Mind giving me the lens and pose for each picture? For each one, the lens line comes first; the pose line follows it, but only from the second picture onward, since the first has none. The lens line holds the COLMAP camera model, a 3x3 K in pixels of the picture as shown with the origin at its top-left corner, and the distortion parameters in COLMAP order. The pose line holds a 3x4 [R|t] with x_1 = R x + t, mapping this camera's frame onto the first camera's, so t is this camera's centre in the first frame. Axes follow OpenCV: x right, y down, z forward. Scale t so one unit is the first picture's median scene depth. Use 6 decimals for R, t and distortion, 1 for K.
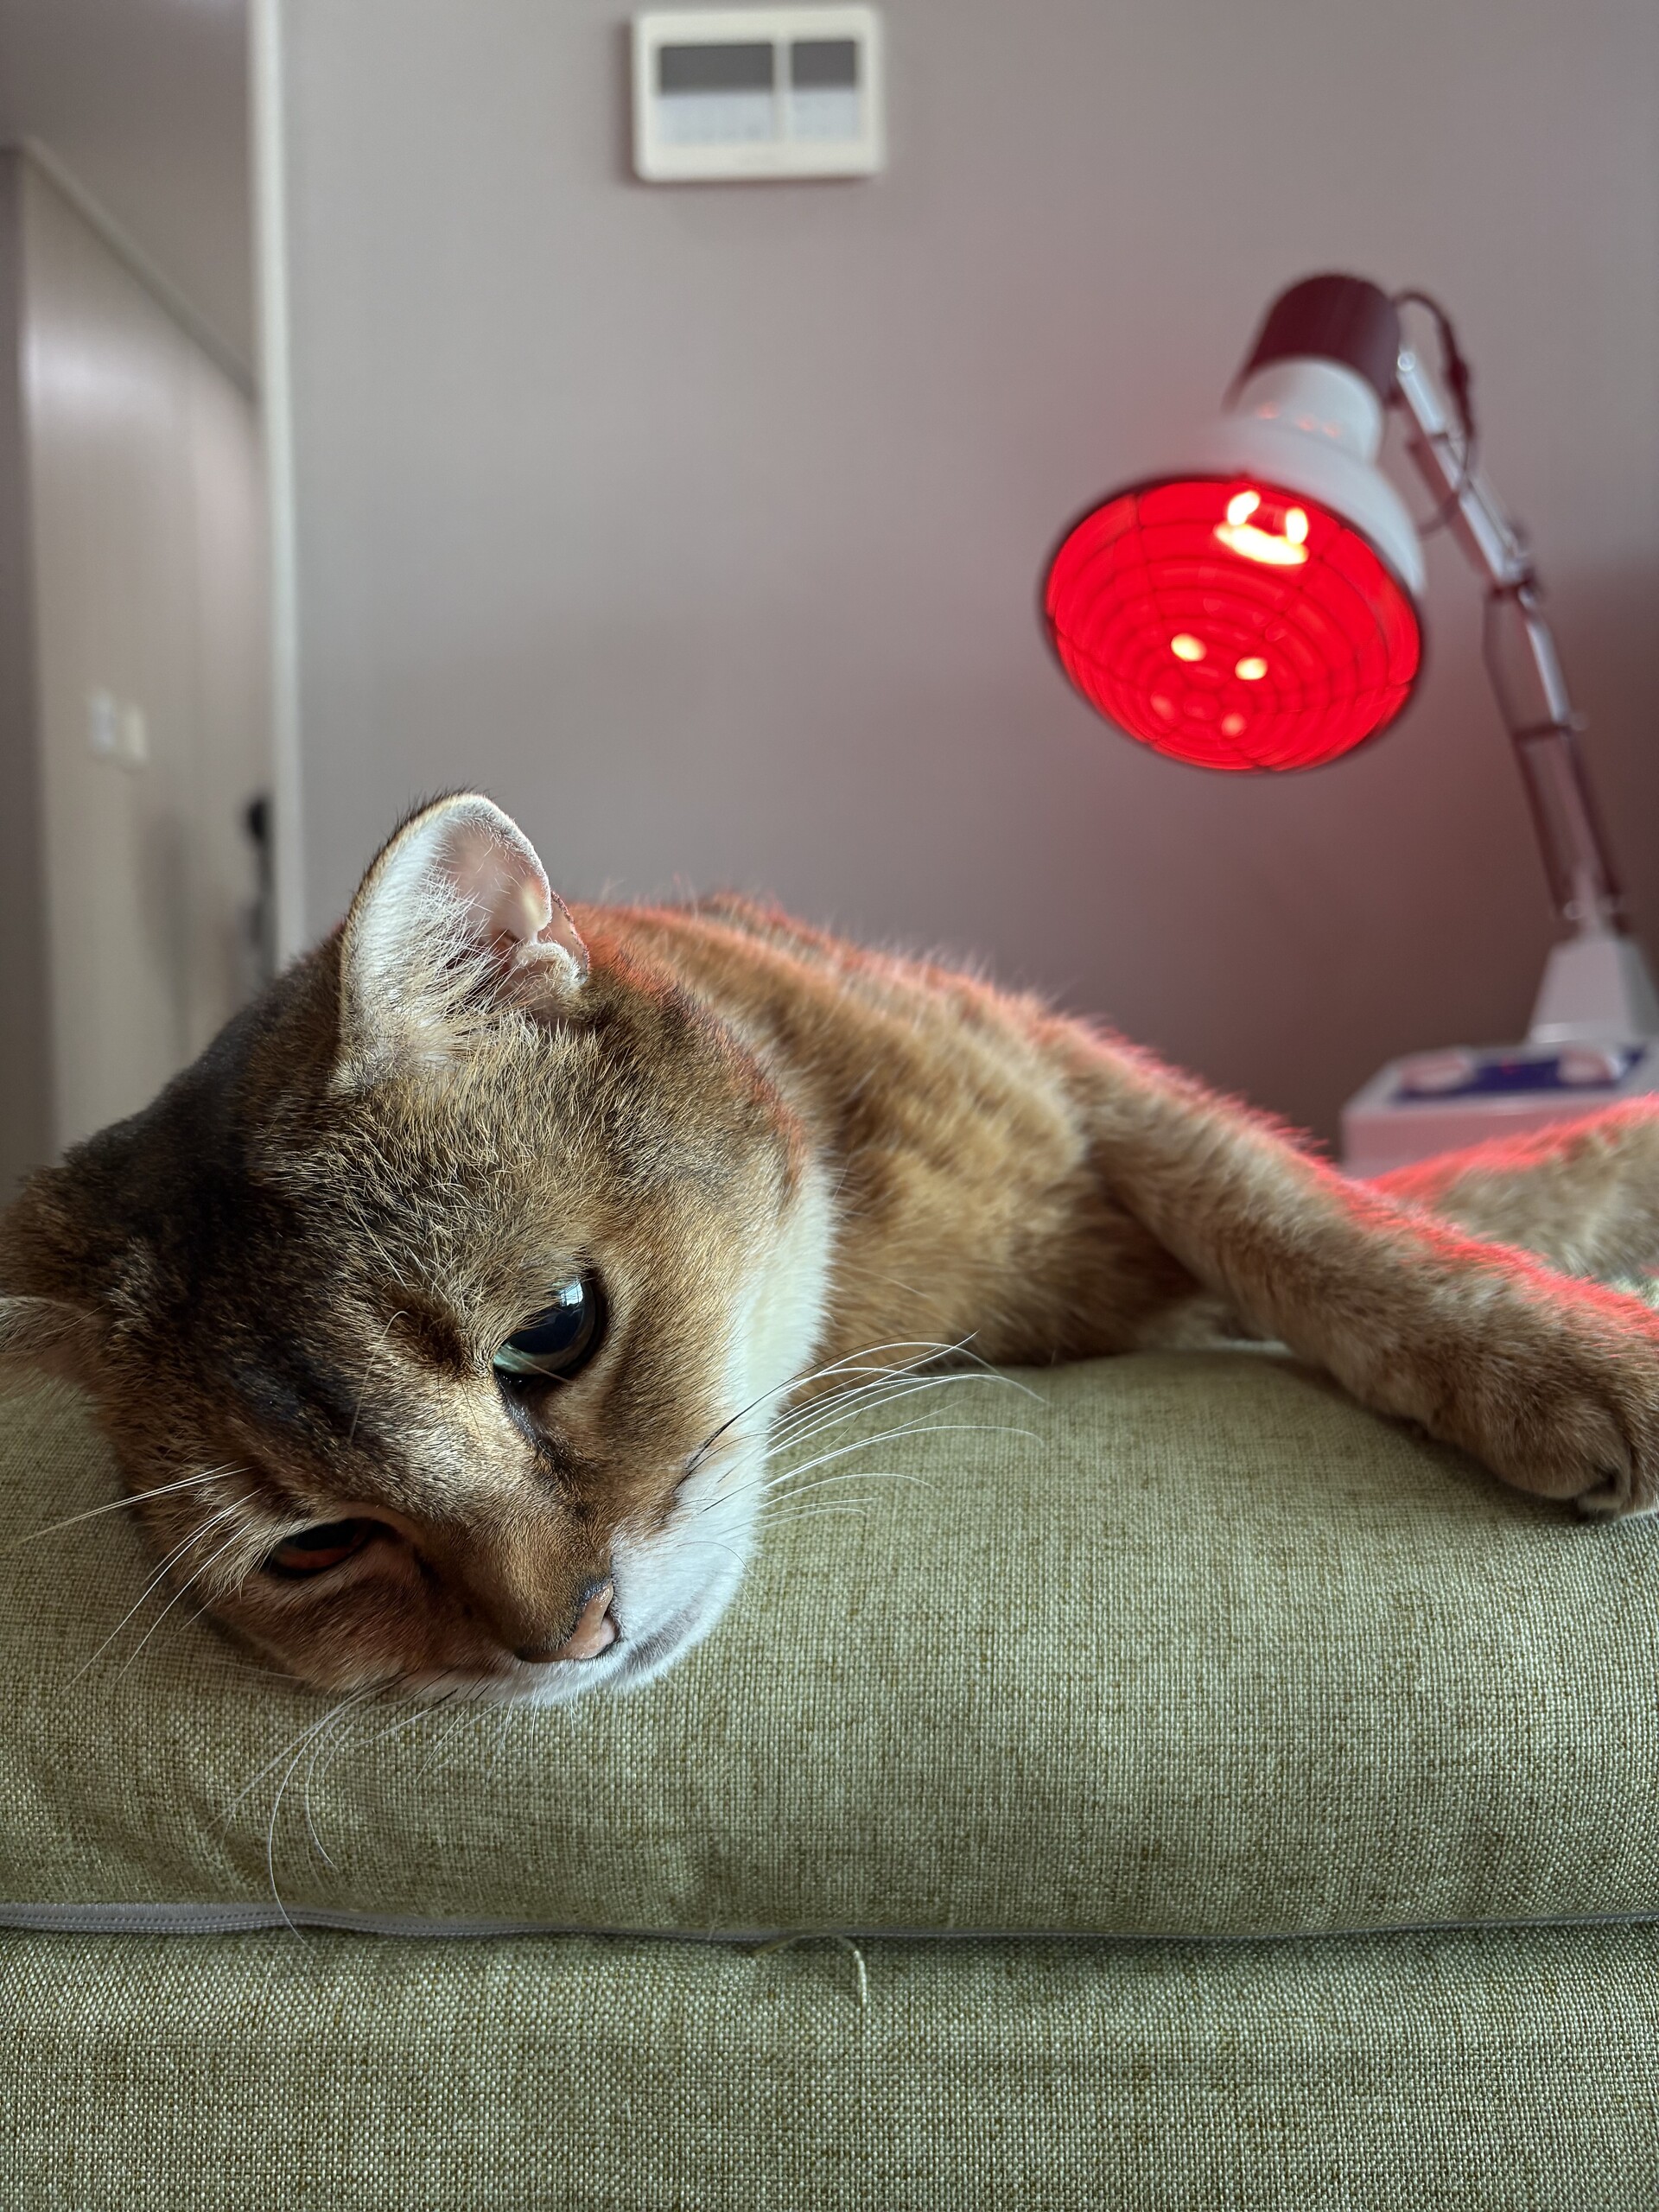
lens RADIAL K [[1668.0, 0, 855.5], [0, 1668.0, 1105.8], [0, 0, 1]] dist [-0.008839, -0.001924]
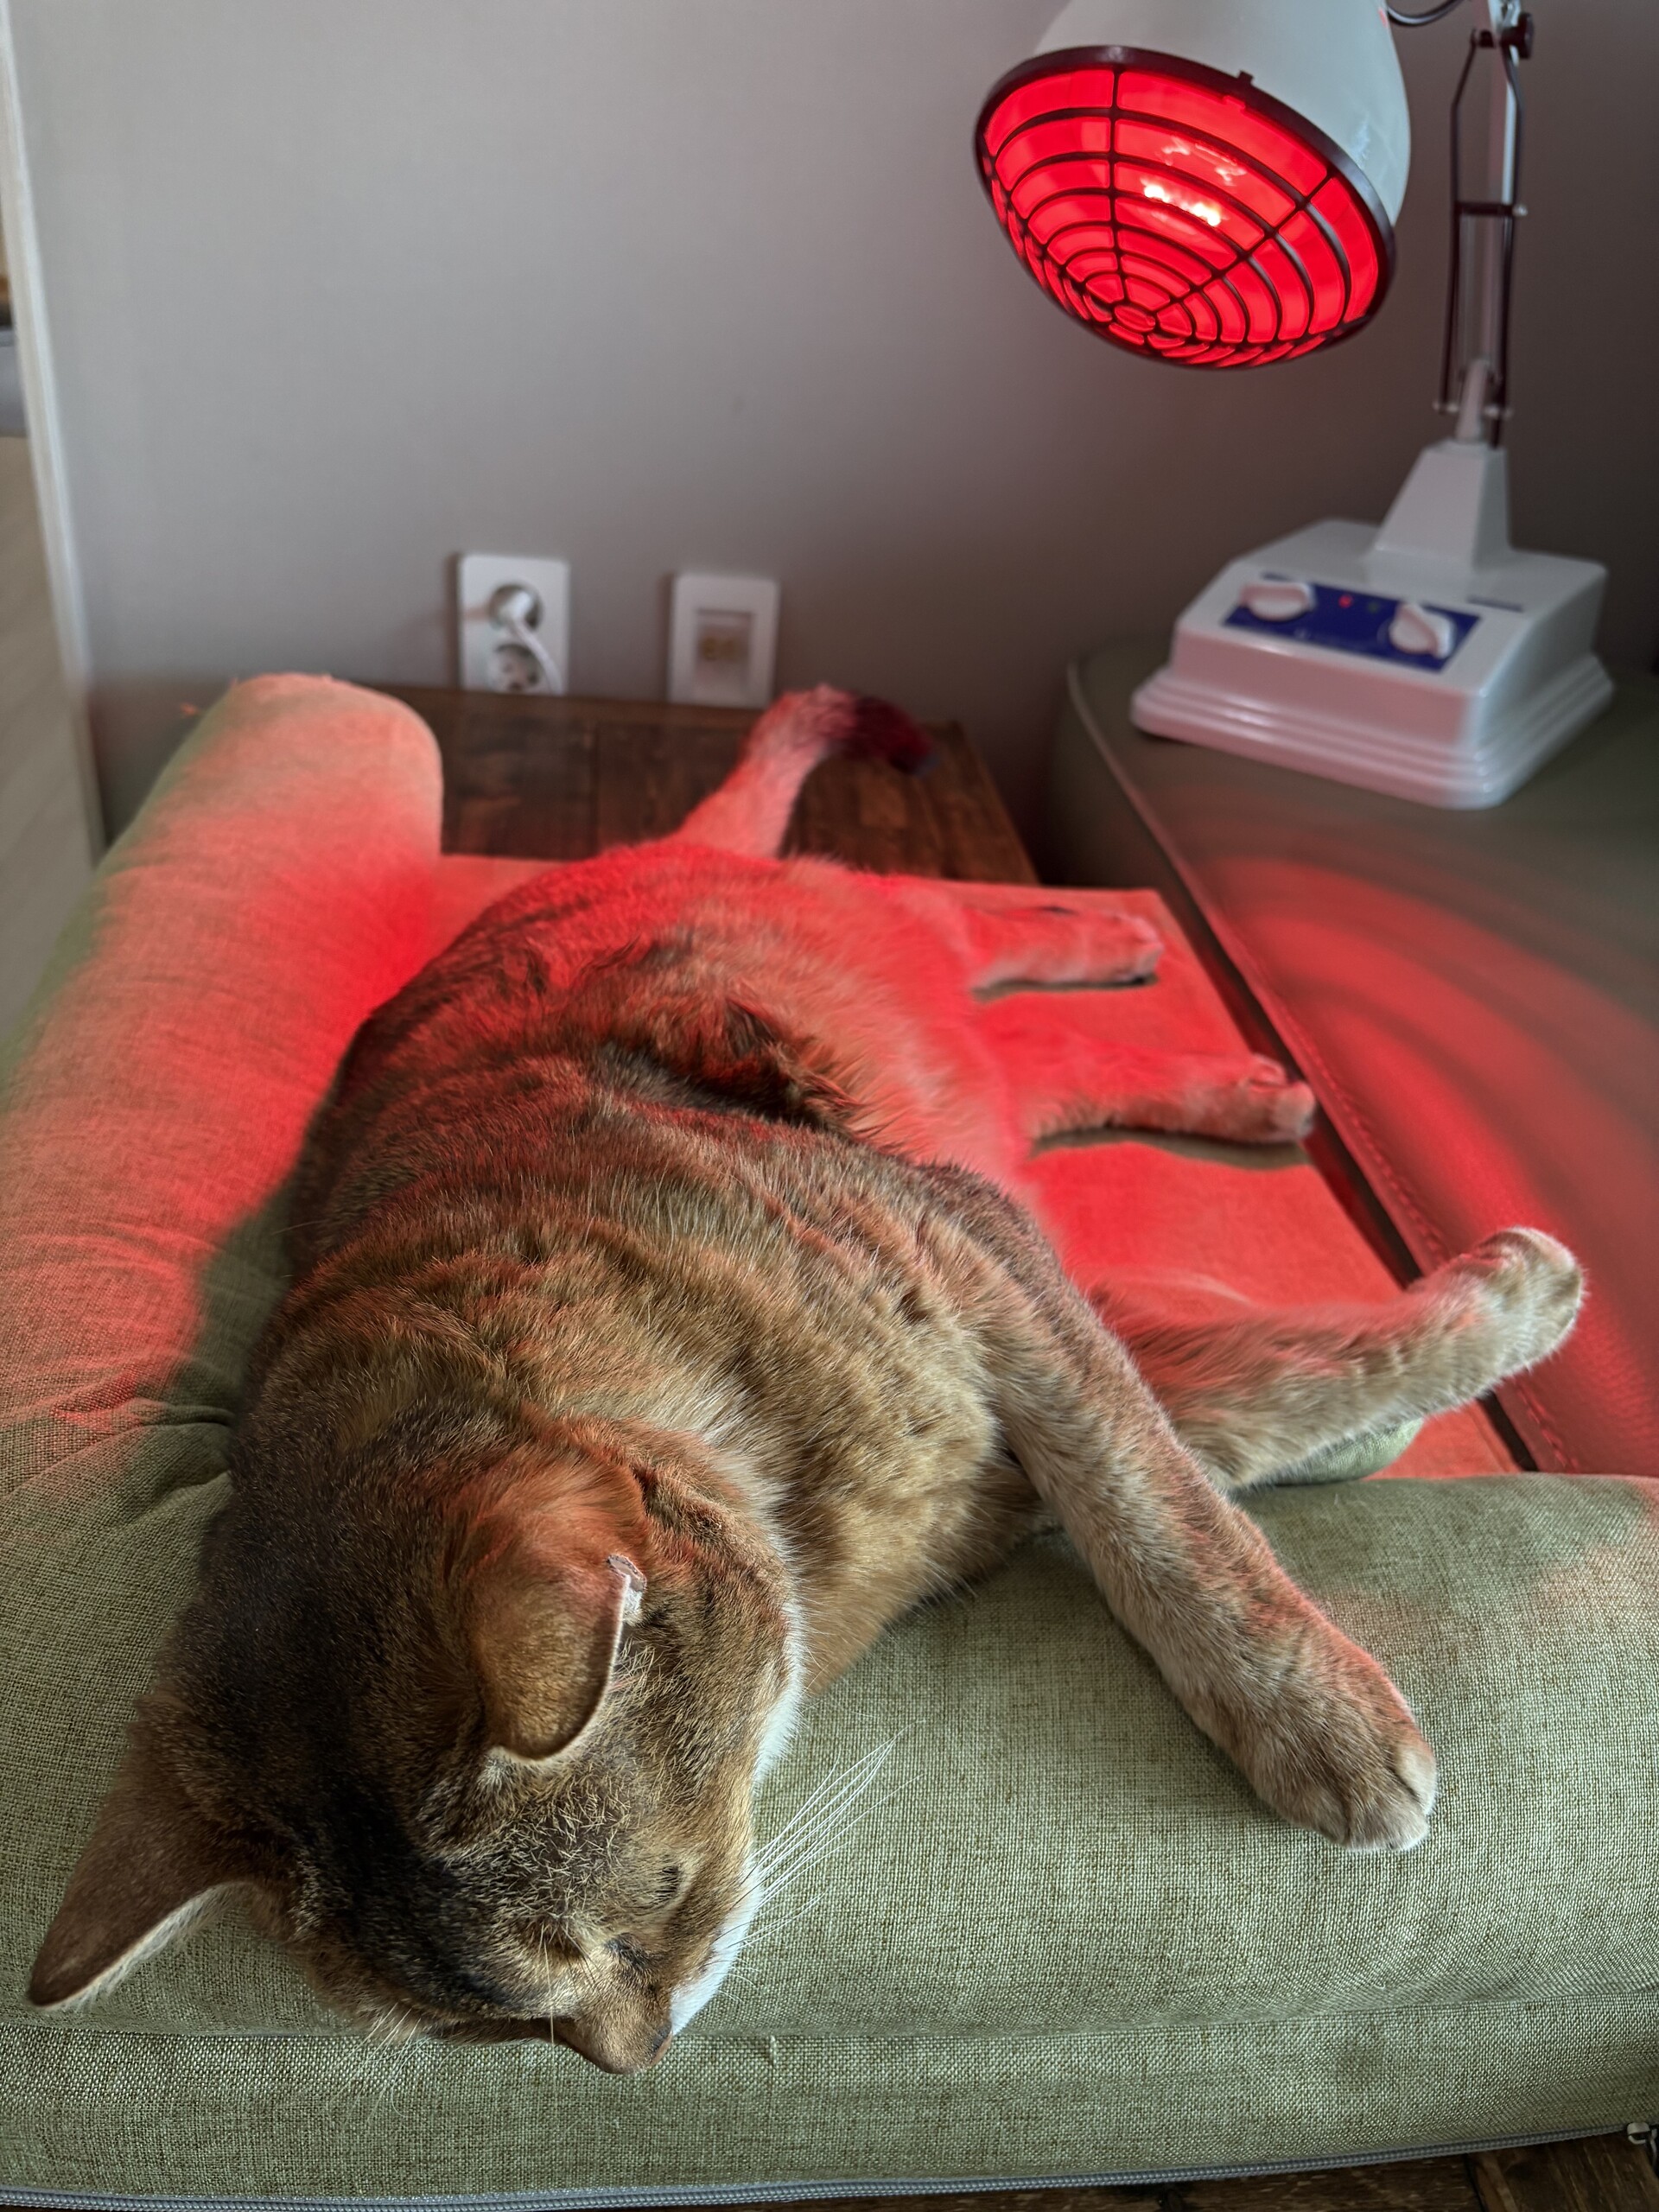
lens RADIAL K [[1683.1, 0, 829.5], [0, 1683.1, 1106.0], [0, 0, 1]] dist [-0.066653, 0.085300]
pose [[0.987118, 0.055666, 0.149995, -0.210138], [-0.121632, 0.870157, 0.477528, -0.908676], [-0.103937, -0.489621, 0.865718, 0.102251]]
